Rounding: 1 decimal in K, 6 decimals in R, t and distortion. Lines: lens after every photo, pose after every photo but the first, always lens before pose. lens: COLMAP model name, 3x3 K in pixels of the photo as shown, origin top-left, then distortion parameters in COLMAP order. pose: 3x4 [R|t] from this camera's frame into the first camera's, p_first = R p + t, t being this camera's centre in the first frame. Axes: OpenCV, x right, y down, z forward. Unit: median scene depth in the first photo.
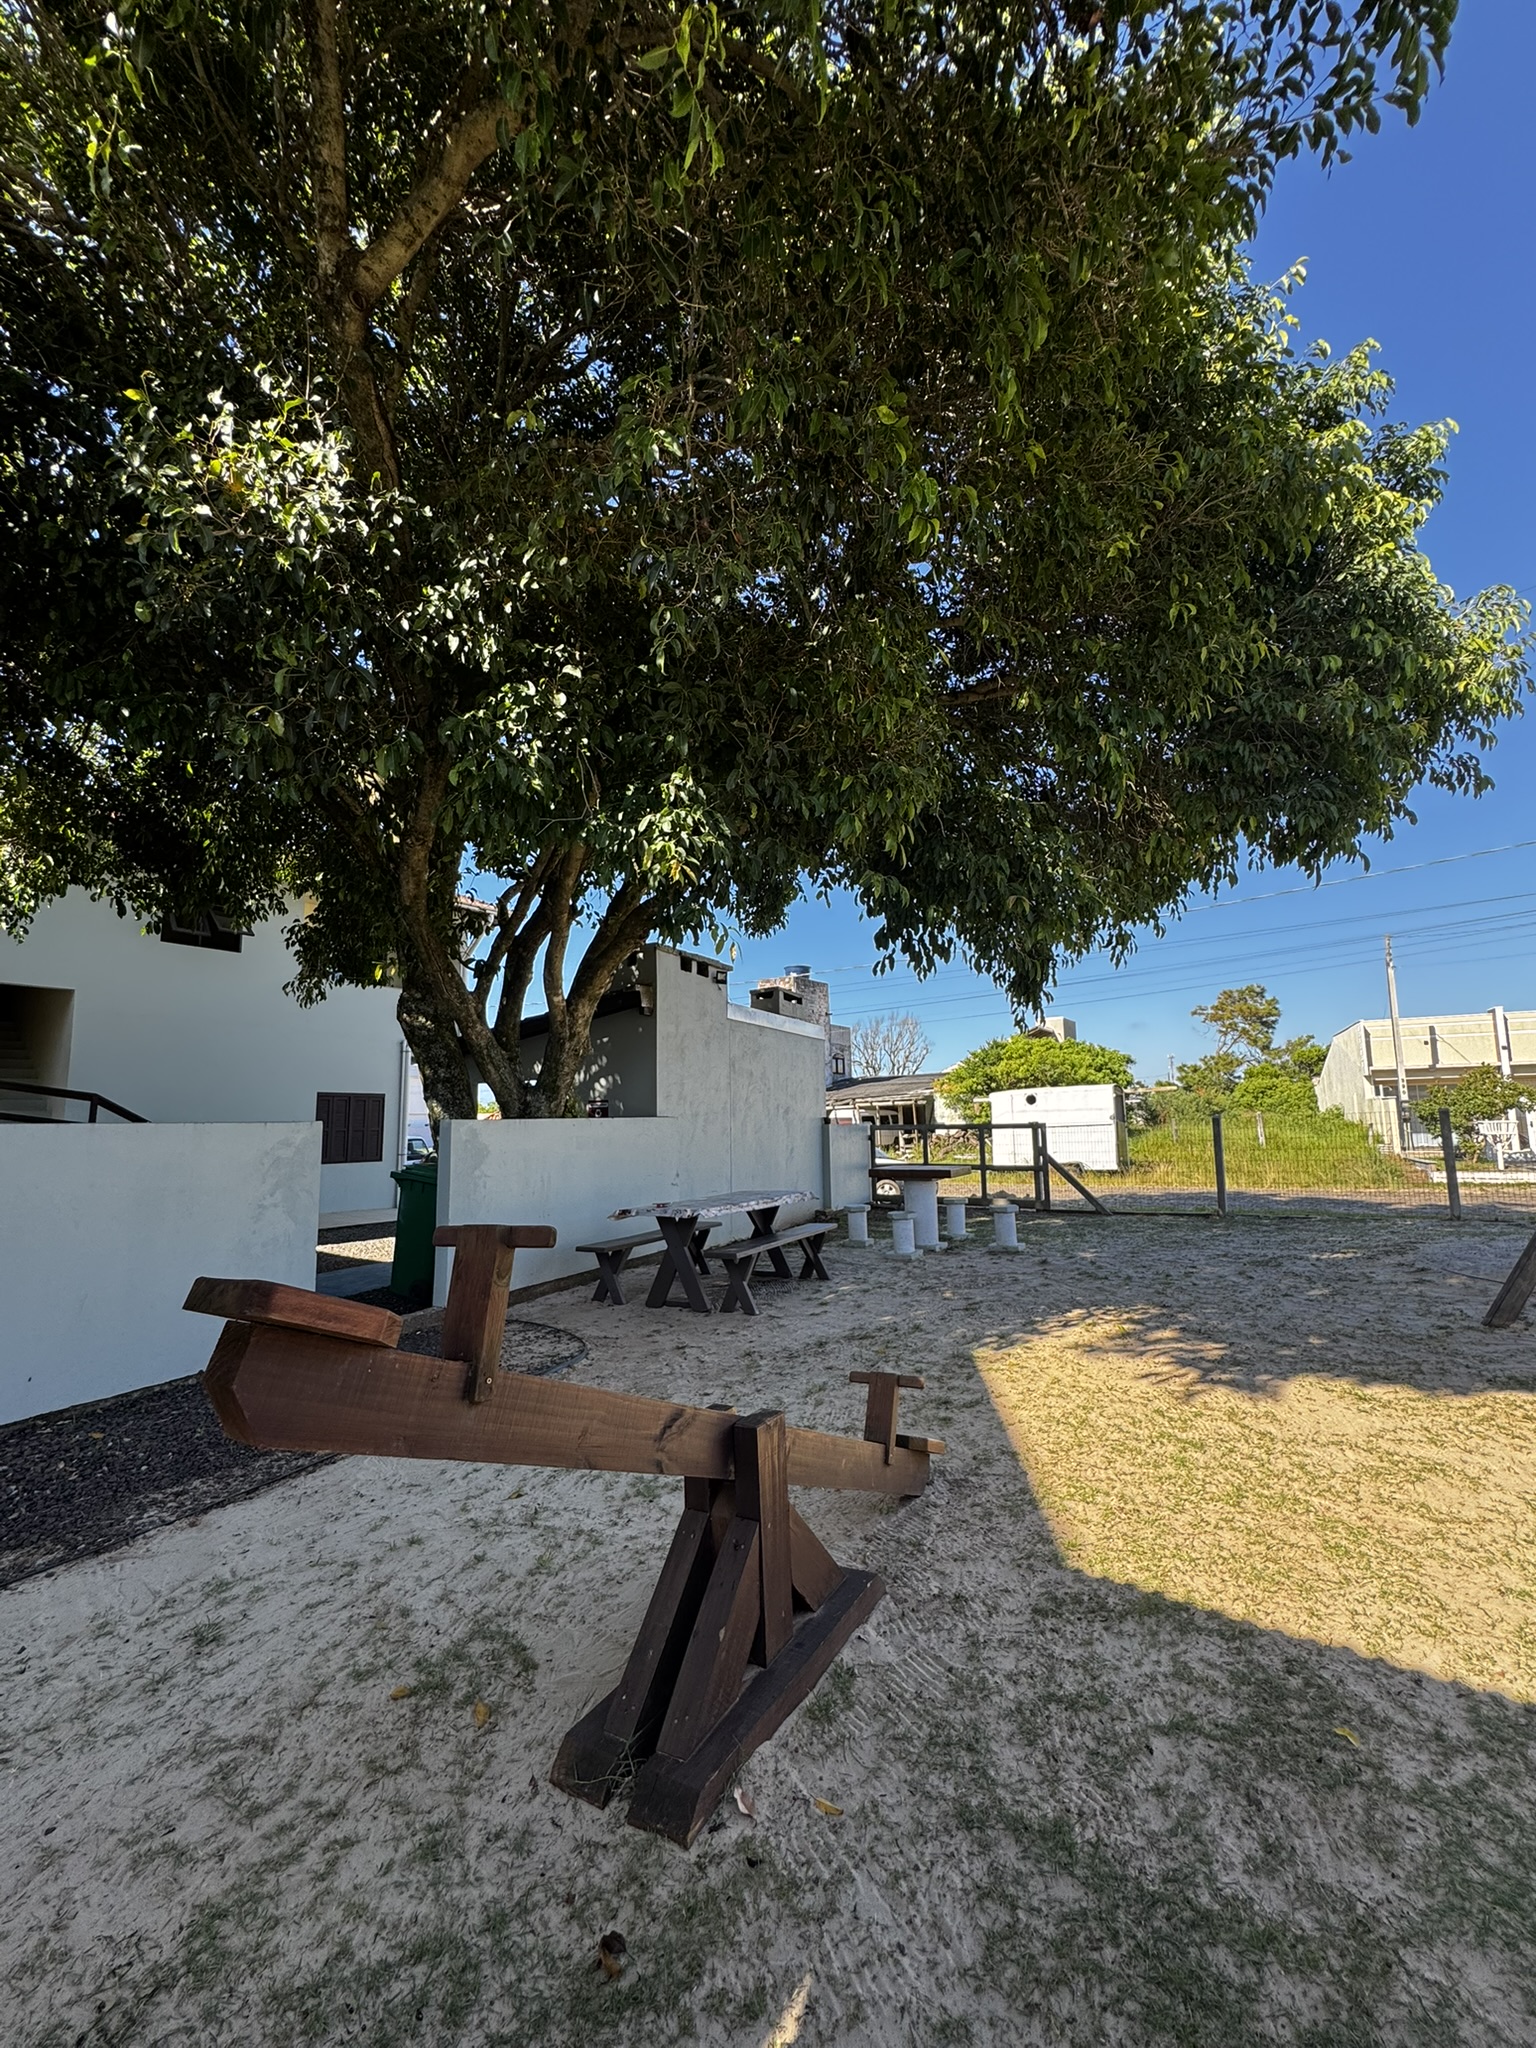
lens RADIAL K [[823.9, 0, 768.0], [0, 823.9, 1019.7], [0, 0, 1]] dist [-0.003088, -0.000146]
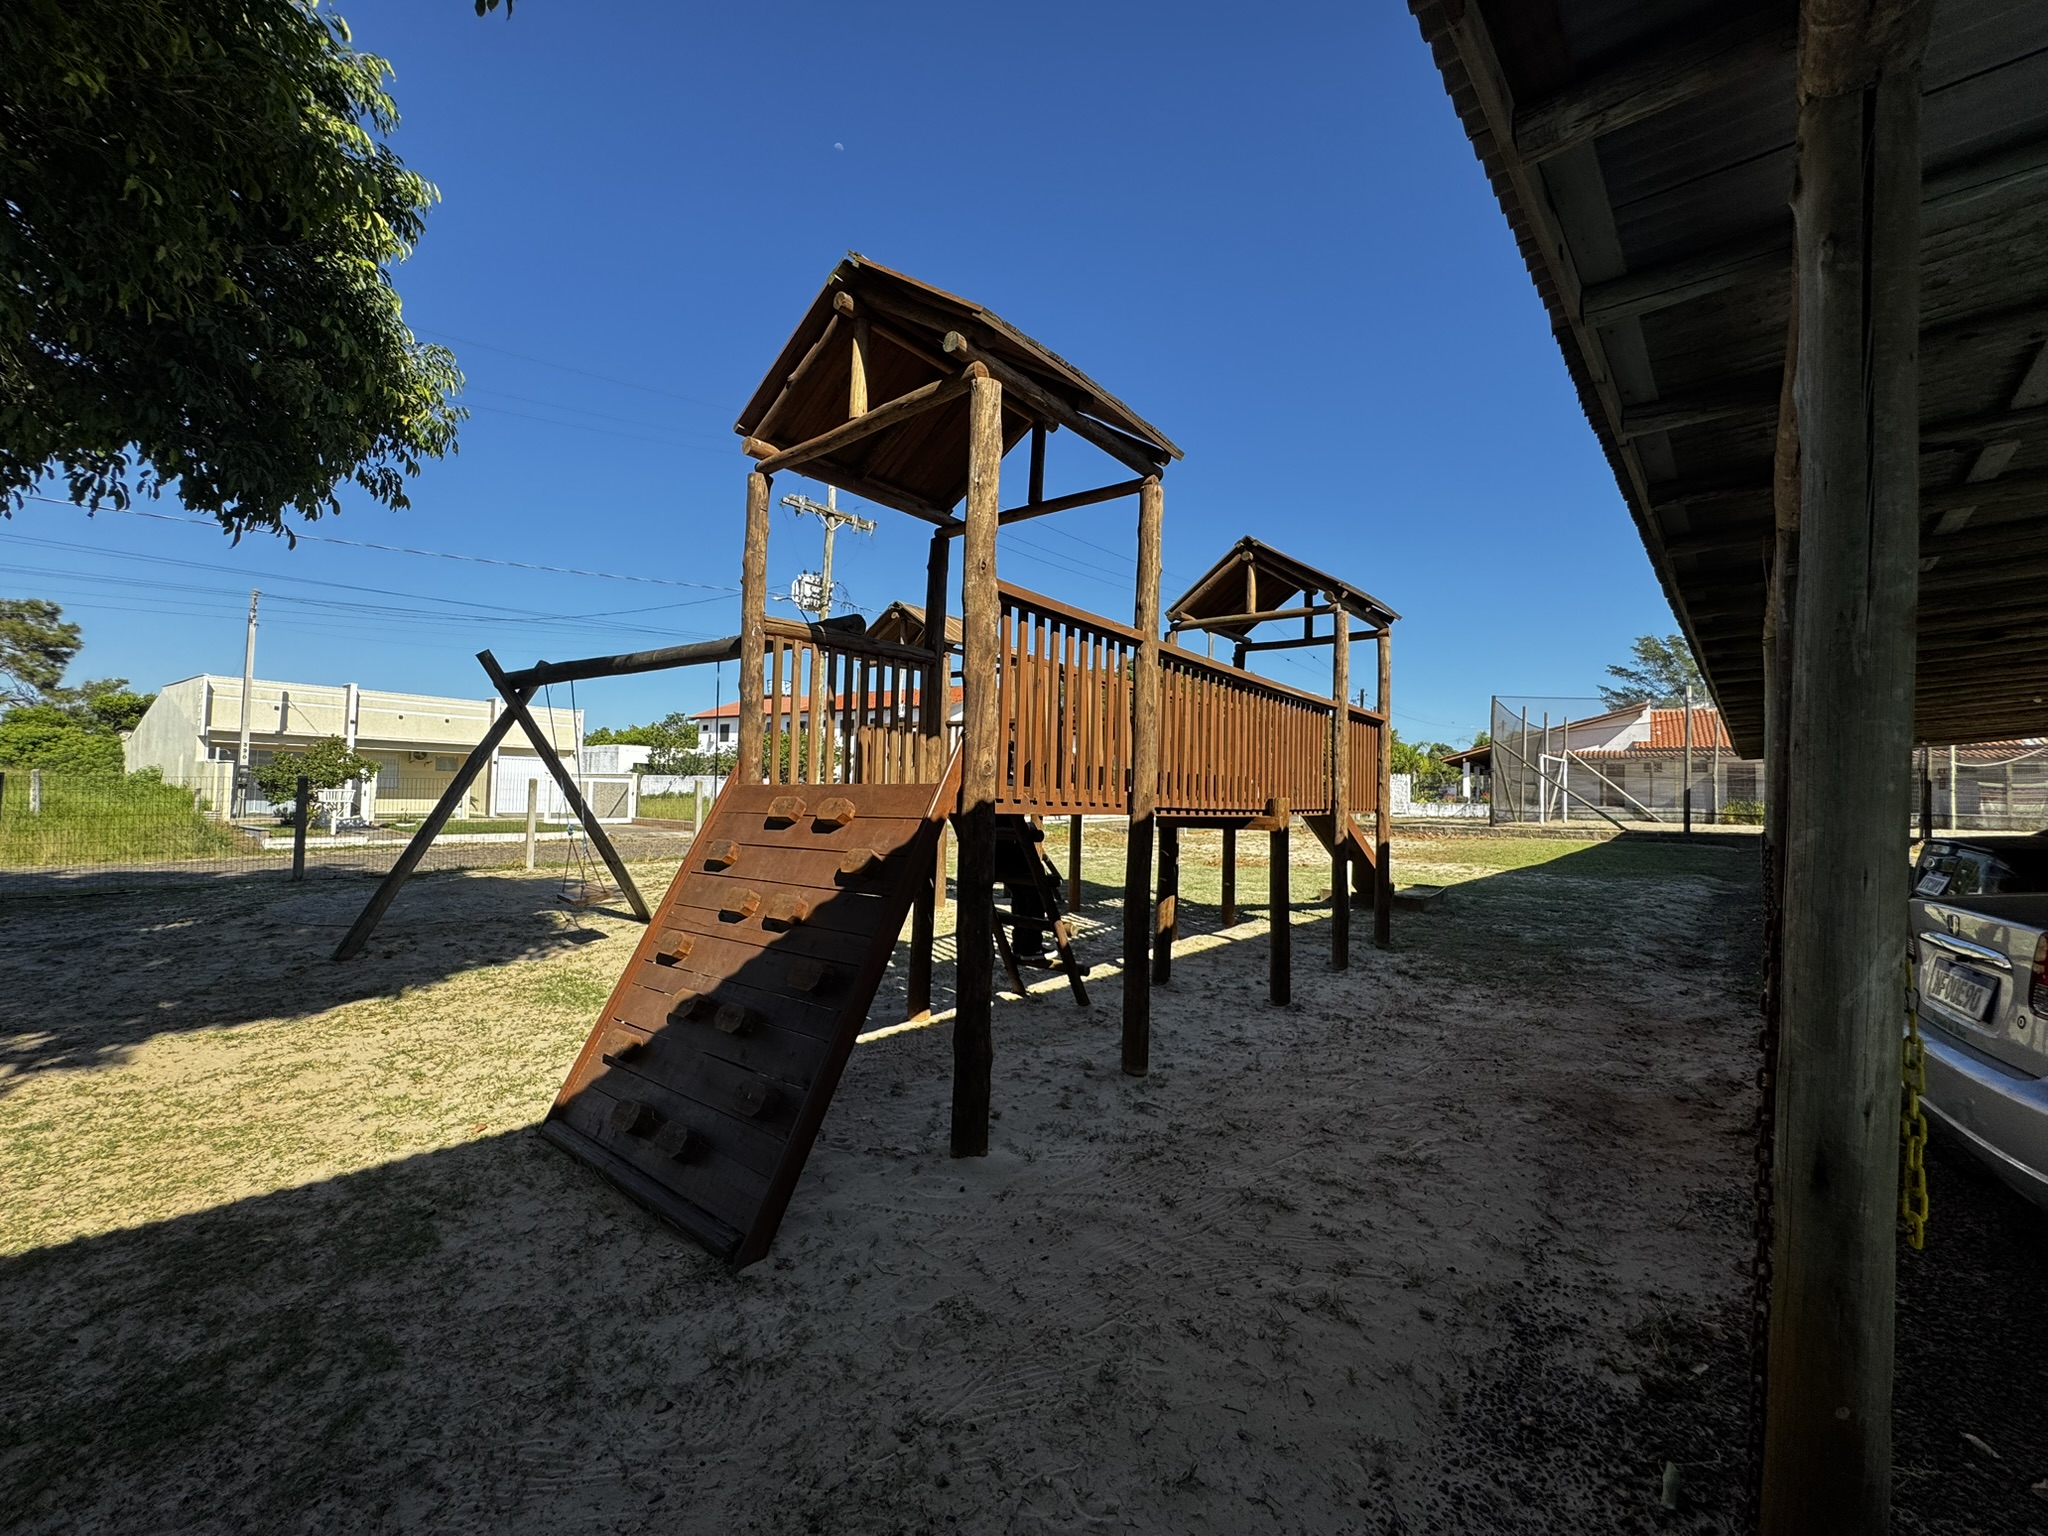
lens RADIAL K [[823.9, 0, 1024.0], [0, 823.9, 768.0], [0, 0, 1]] dist [-0.003088, -0.000146]
pose [[0.141655, 0.053452, 0.988472, -0.131229], [-0.148768, 0.988350, -0.032126, -0.009228], [-0.978674, -0.142503, 0.147957, -0.084041]]
